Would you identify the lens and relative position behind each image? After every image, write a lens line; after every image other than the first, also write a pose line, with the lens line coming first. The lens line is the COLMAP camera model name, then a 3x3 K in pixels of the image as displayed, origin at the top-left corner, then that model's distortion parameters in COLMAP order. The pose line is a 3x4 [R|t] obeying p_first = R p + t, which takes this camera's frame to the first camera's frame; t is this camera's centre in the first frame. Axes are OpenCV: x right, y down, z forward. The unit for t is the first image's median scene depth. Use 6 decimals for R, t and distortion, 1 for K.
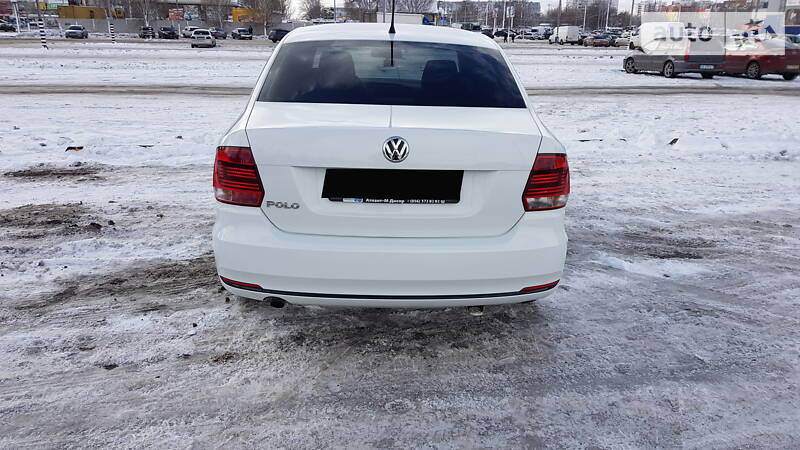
lens RADIAL K [[662.5, 0, 400.0], [0, 662.5, 225.0], [0, 0, 1]] dist [0.069200, -0.127512]
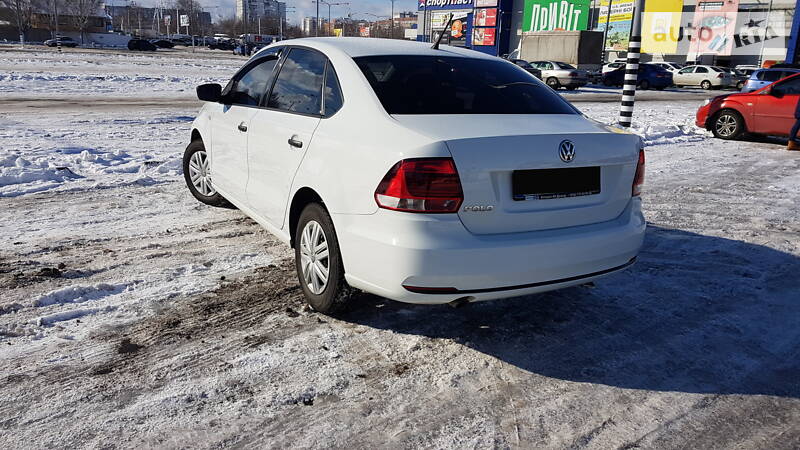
lens RADIAL K [[662.5, 0, 400.0], [0, 662.5, 225.0], [0, 0, 1]] dist [0.069200, -0.127512]
pose [[0.861888, -0.104007, 0.496318, -0.812346], [0.111116, 0.993690, 0.015276, -0.034200], [-0.494775, 0.041983, 0.868006, 0.132727]]
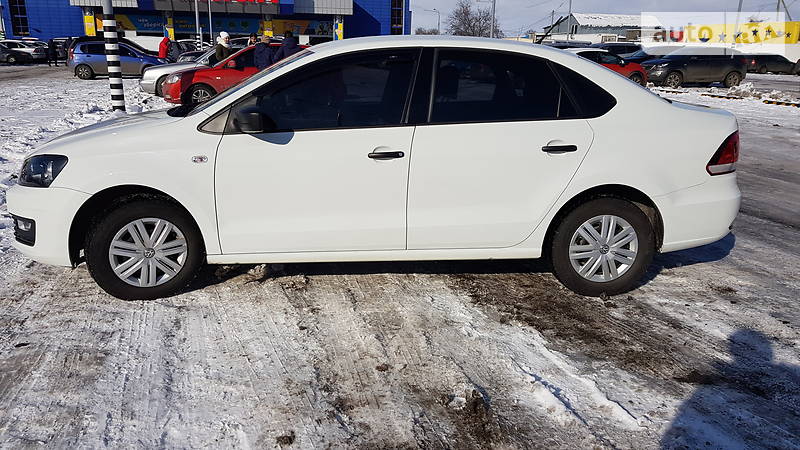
lens RADIAL K [[662.5, 0, 400.0], [0, 662.5, 225.0], [0, 0, 1]] dist [0.069200, -0.127512]
pose [[-0.139948, -0.268969, 0.952927, -1.572223], [0.255982, 0.919853, 0.297227, -0.538641], [-0.956498, 0.285528, -0.059880, 1.832696]]
